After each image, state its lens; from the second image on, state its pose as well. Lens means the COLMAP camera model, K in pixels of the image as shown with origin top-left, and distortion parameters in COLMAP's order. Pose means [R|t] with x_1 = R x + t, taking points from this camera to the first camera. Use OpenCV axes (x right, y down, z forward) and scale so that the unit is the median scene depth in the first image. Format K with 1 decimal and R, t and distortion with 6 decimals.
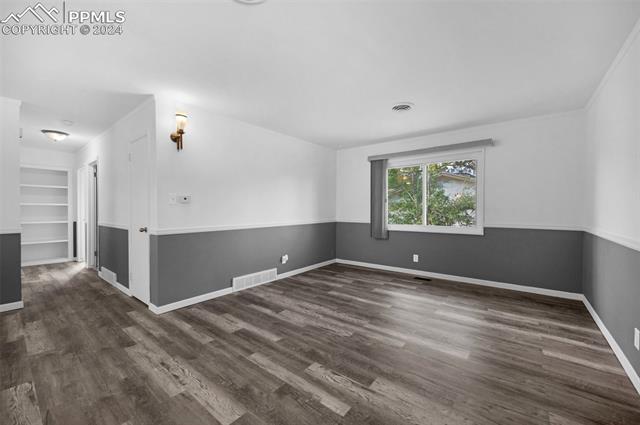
lens RADIAL K [[254.6, 0, 319.3], [0, 254.6, 211.4], [0, 0, 1]] dist [-0.000718, -0.000077]
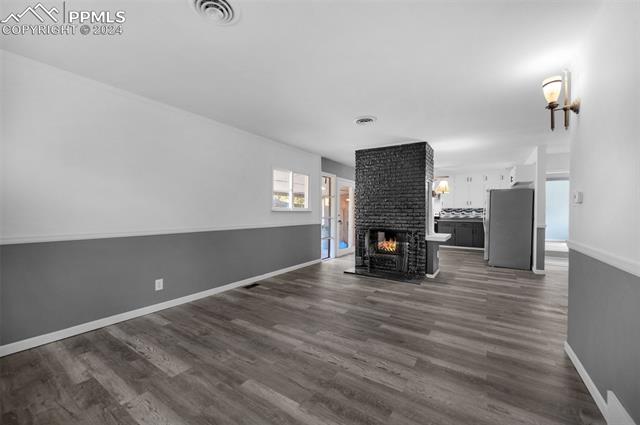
lens RADIAL K [[254.6, 0, 320.5], [0, 254.6, 212.4], [0, 0, 1]] dist [-0.000718, -0.000077]
pose [[-0.995712, -0.004292, -0.092405, 0.206387], [-0.005417, 0.999914, 0.011920, -0.018966], [0.092346, 0.012370, -0.995650, 1.967409]]
